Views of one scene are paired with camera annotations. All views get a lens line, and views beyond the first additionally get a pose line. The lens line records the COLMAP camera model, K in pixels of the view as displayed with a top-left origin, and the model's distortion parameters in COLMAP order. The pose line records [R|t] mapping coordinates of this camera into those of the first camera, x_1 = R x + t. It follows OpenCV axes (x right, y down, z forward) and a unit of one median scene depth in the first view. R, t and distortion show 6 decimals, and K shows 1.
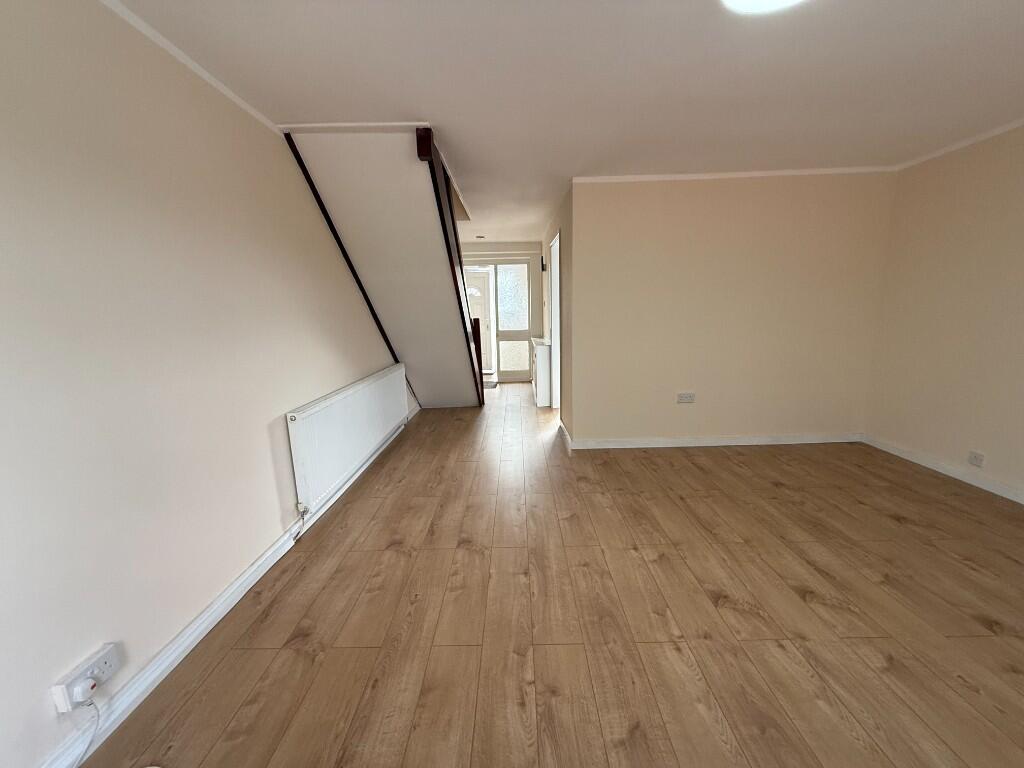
lens RADIAL K [[408.6, 0, 512.0], [0, 408.6, 384.0], [0, 0, 1]] dist [0.001948, 0.000304]
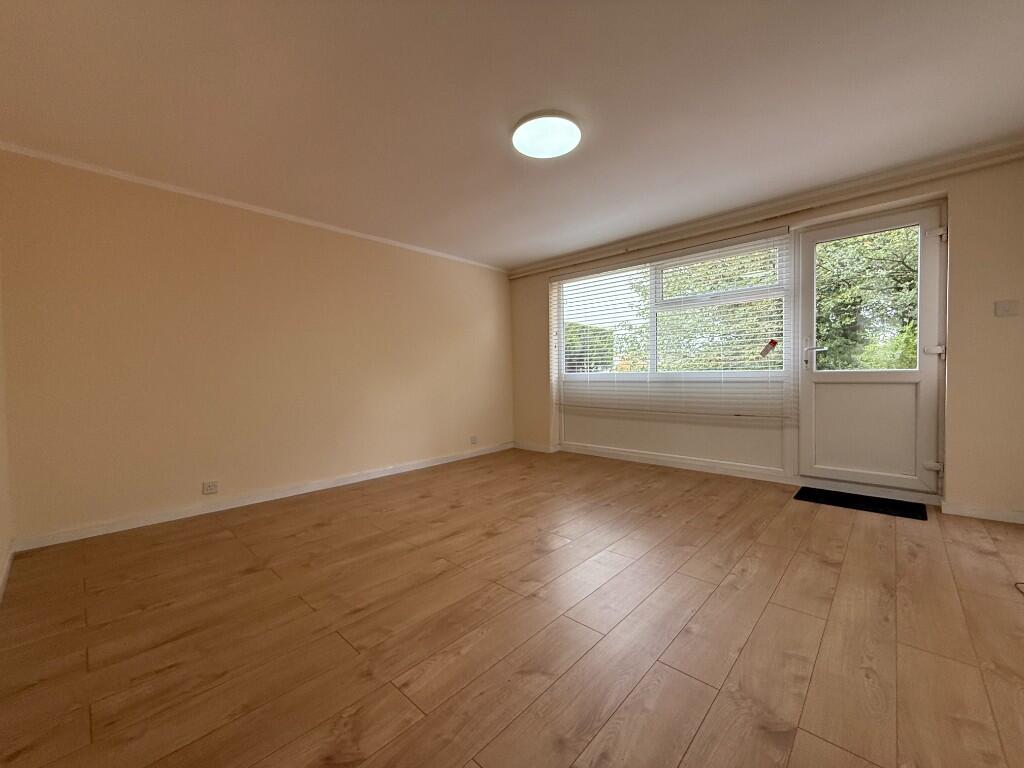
lens RADIAL K [[408.6, 0, 512.0], [0, 408.6, 384.0], [0, 0, 1]] dist [0.001948, 0.000304]
pose [[-0.734729, 0.025017, 0.677900, -0.229120], [0.154816, 0.979131, 0.131661, -0.126438], [-0.660459, 0.201684, -0.723269, 1.501933]]
